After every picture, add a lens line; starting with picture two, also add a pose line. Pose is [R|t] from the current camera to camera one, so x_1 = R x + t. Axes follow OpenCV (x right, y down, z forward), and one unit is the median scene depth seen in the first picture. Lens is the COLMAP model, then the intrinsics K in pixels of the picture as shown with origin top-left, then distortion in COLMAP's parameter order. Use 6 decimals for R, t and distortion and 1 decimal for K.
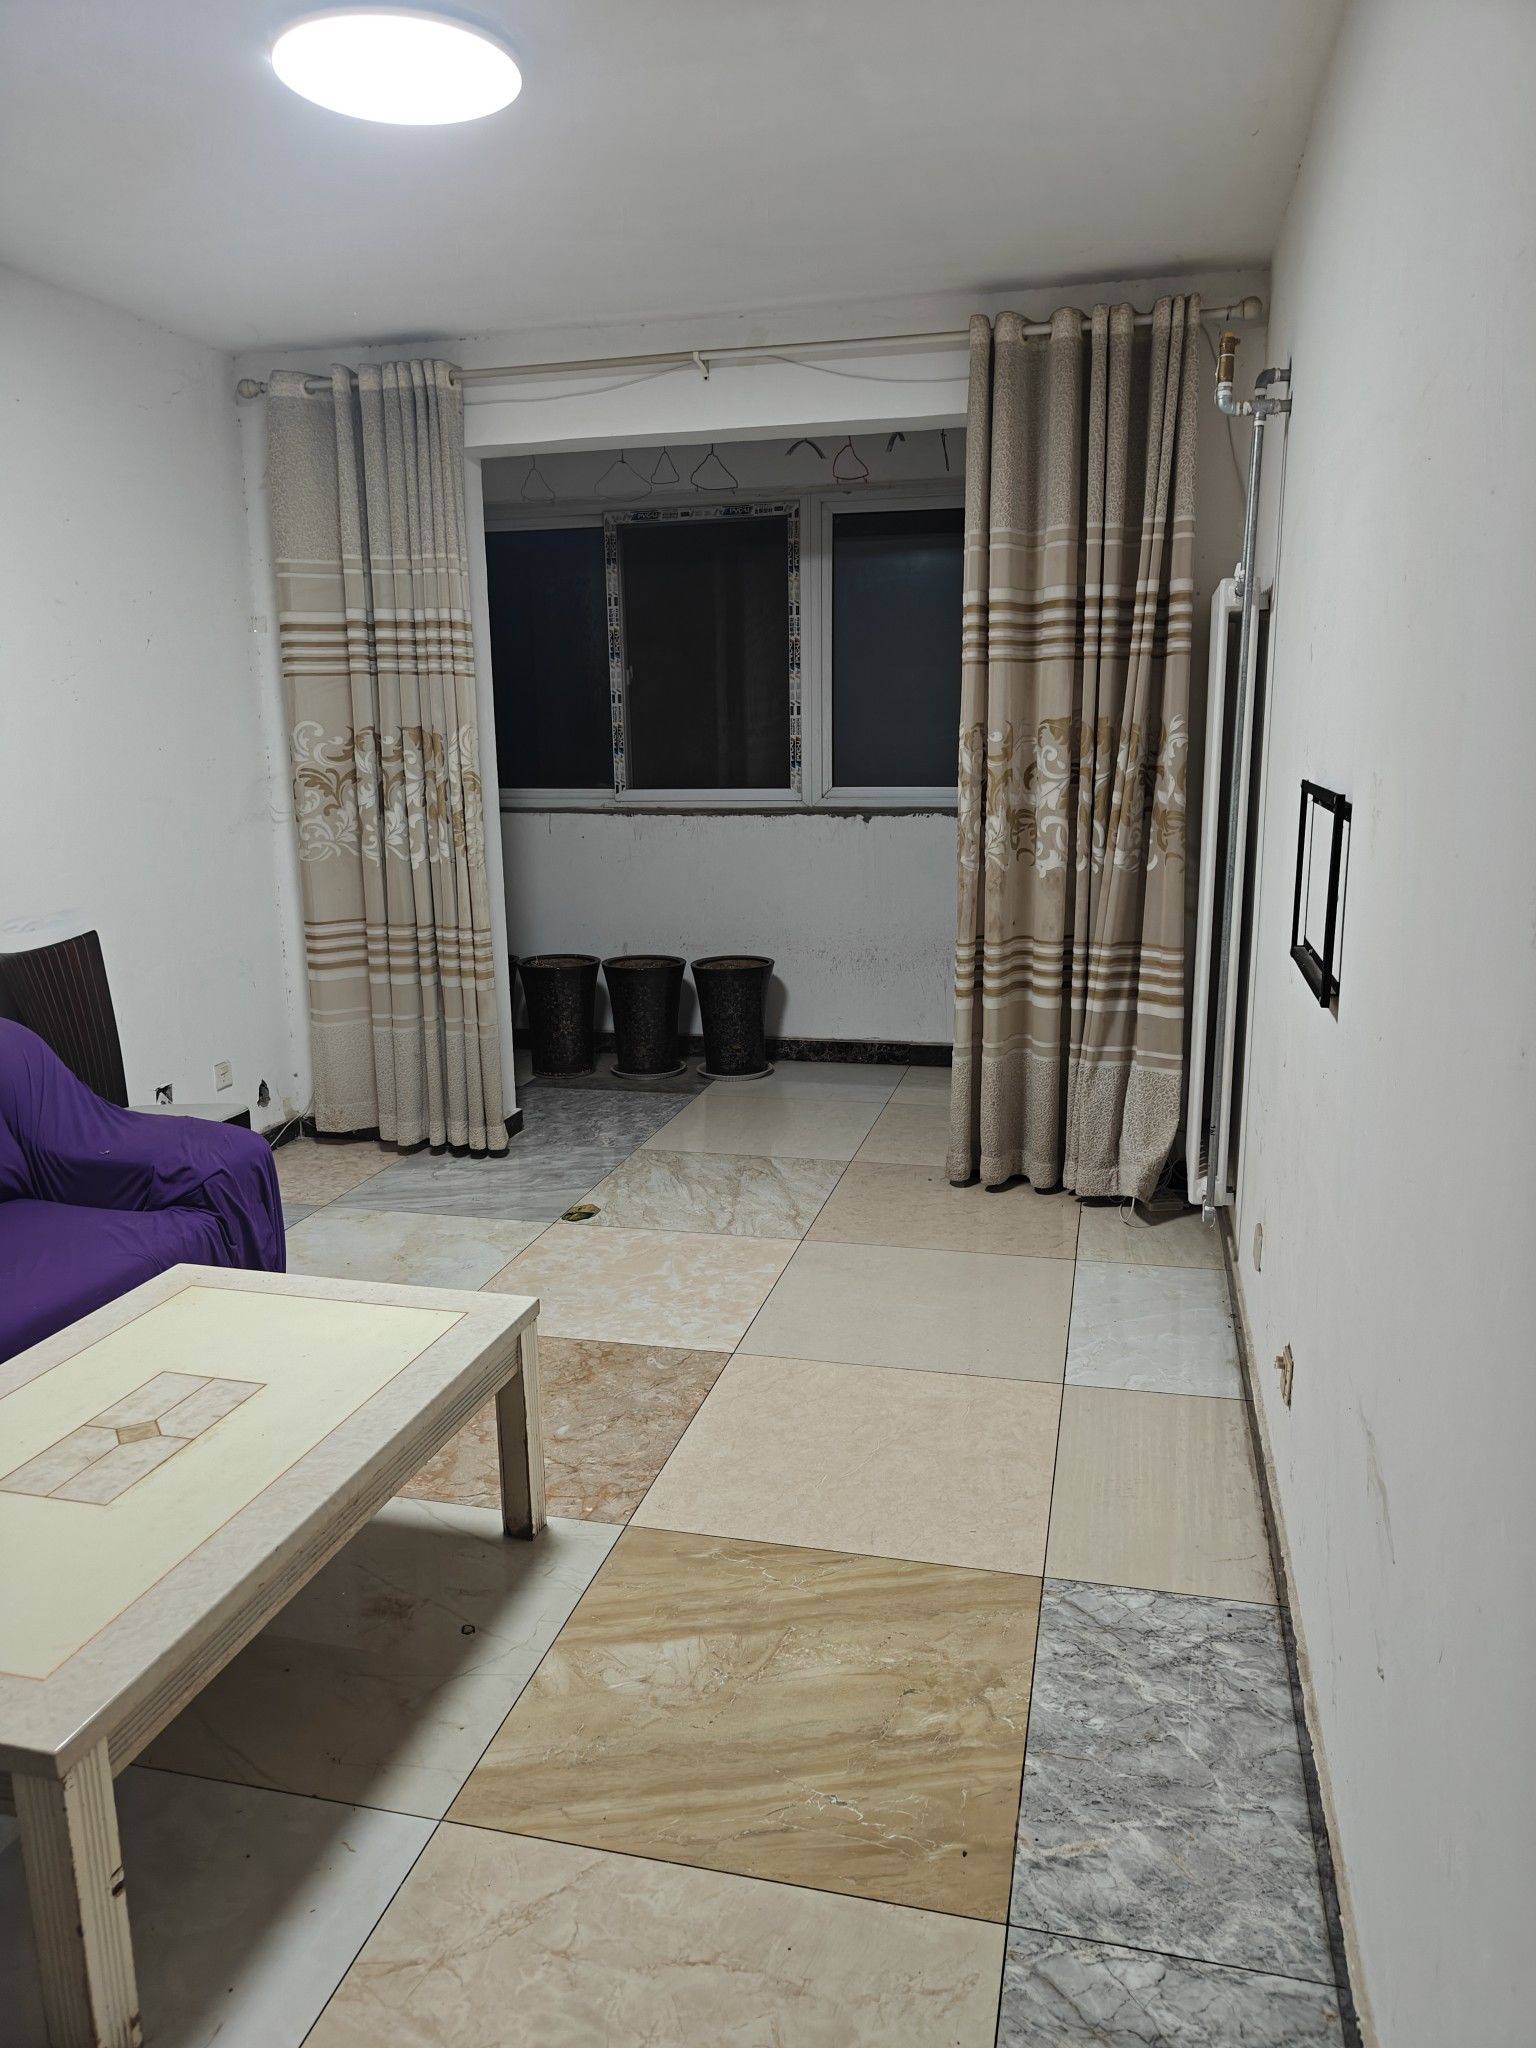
lens RADIAL K [[1457.7, 0, 766.9], [0, 1457.7, 1031.8], [0, 0, 1]] dist [0.012441, -0.009485]
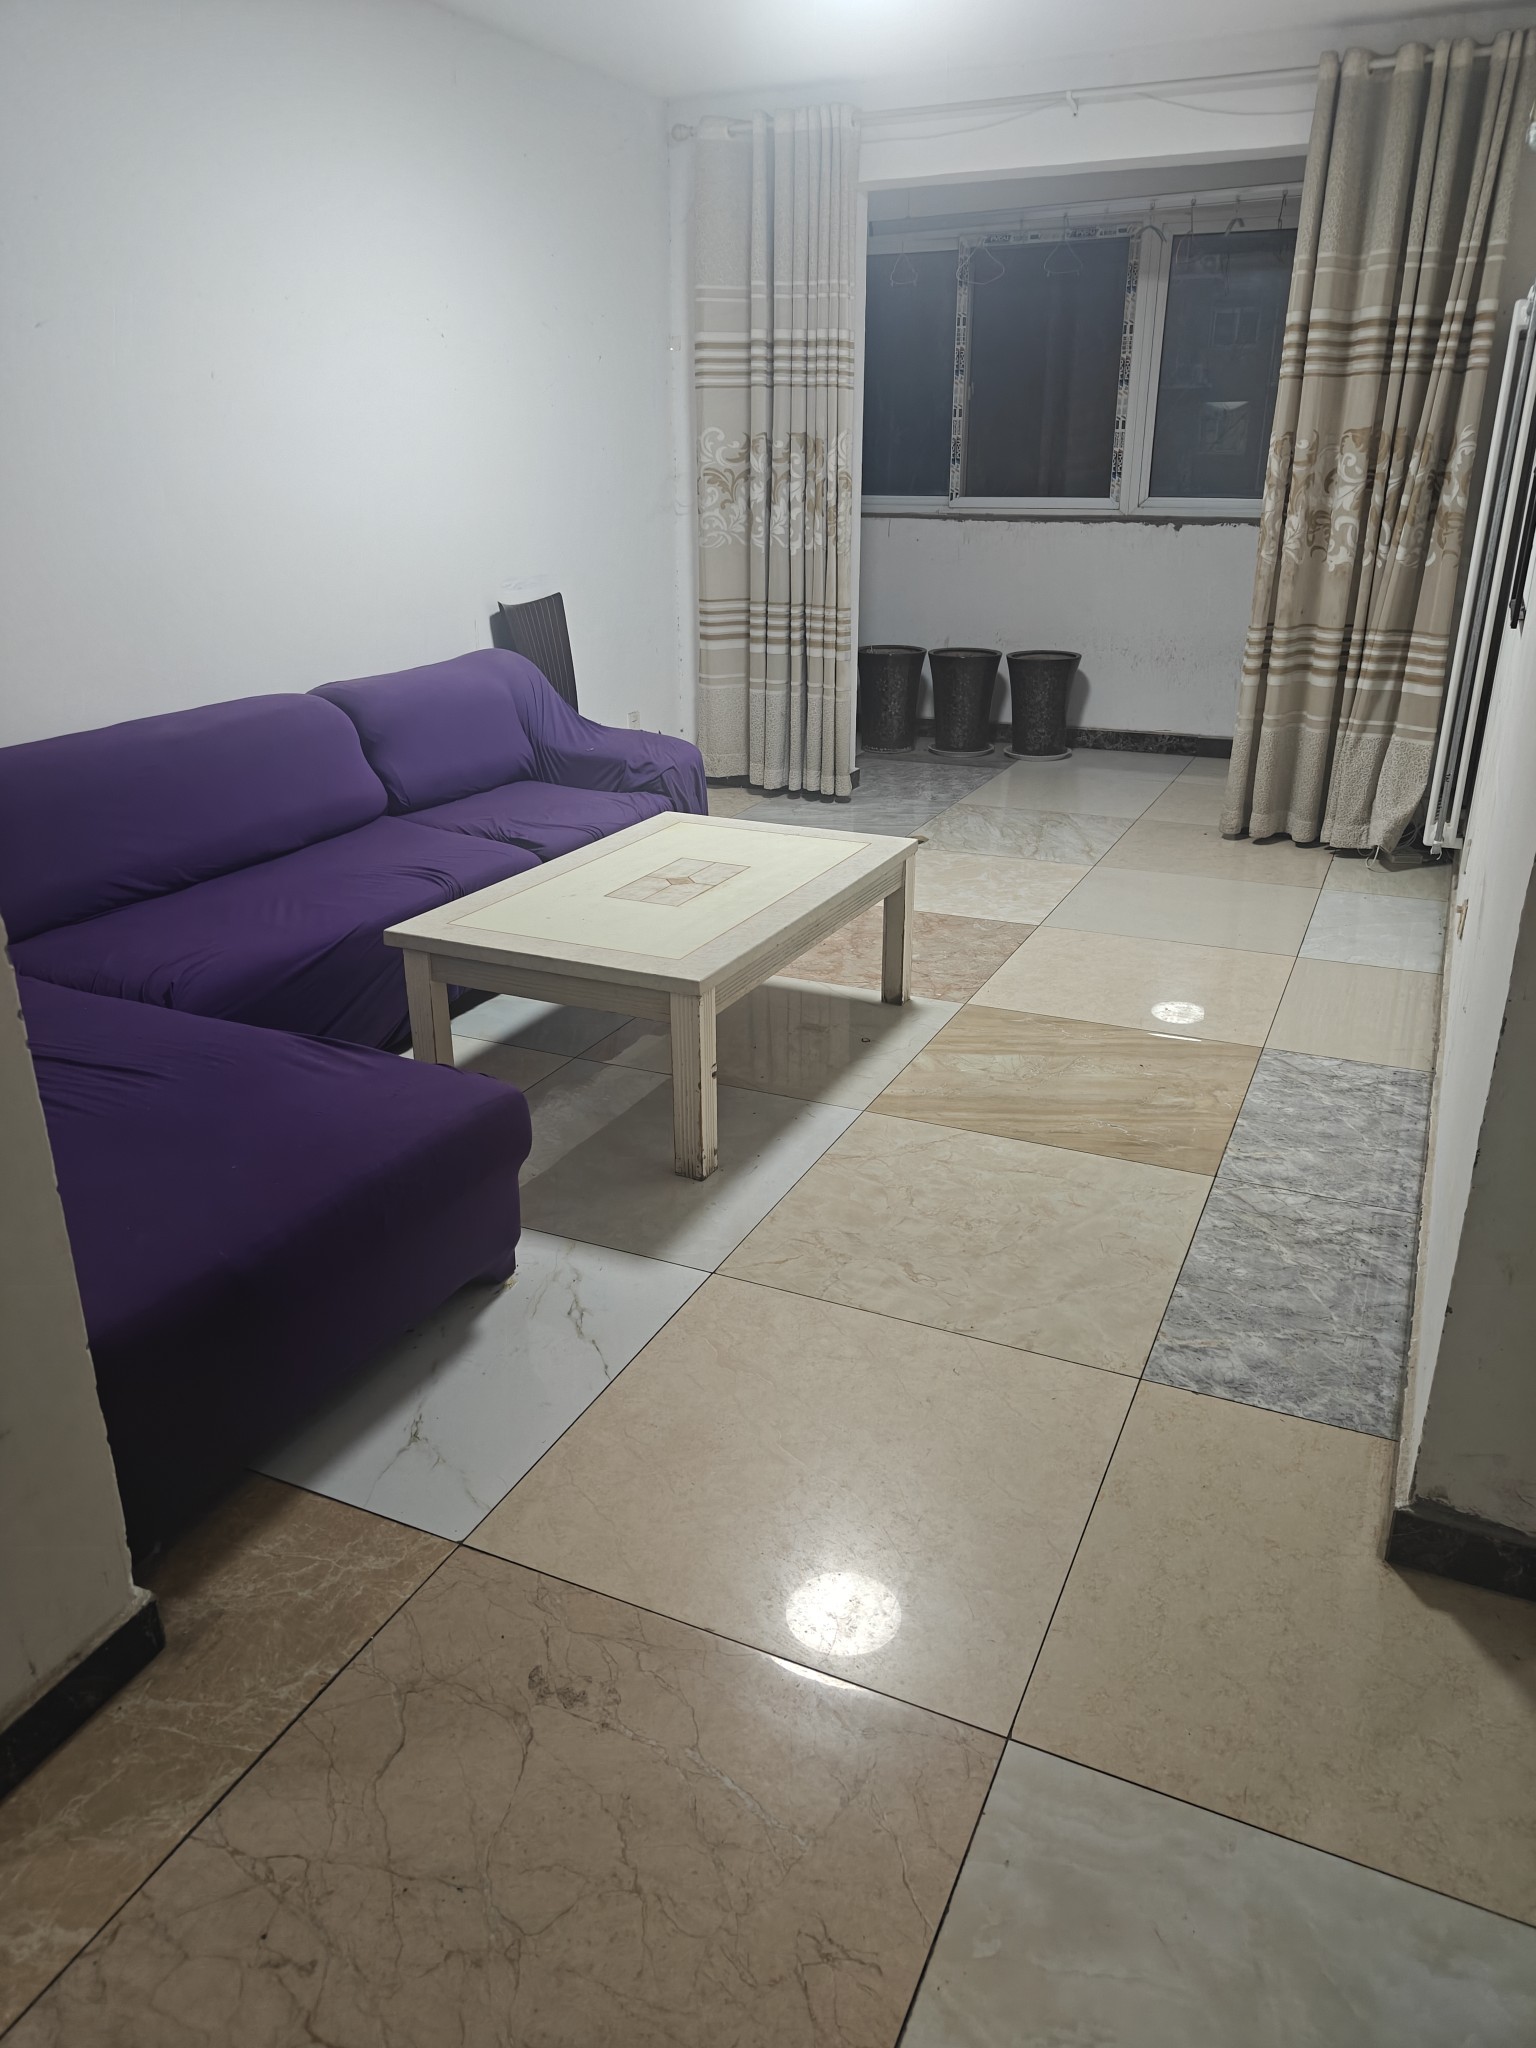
lens RADIAL K [[1457.7, 0, 759.0], [0, 1457.7, 1014.5], [0, 0, 1]] dist [0.012441, -0.009485]
pose [[0.981260, 0.080660, -0.174992, -0.027730], [-0.052122, 0.985422, 0.161947, 0.078811], [0.185503, -0.149791, 0.971160, -0.277876]]
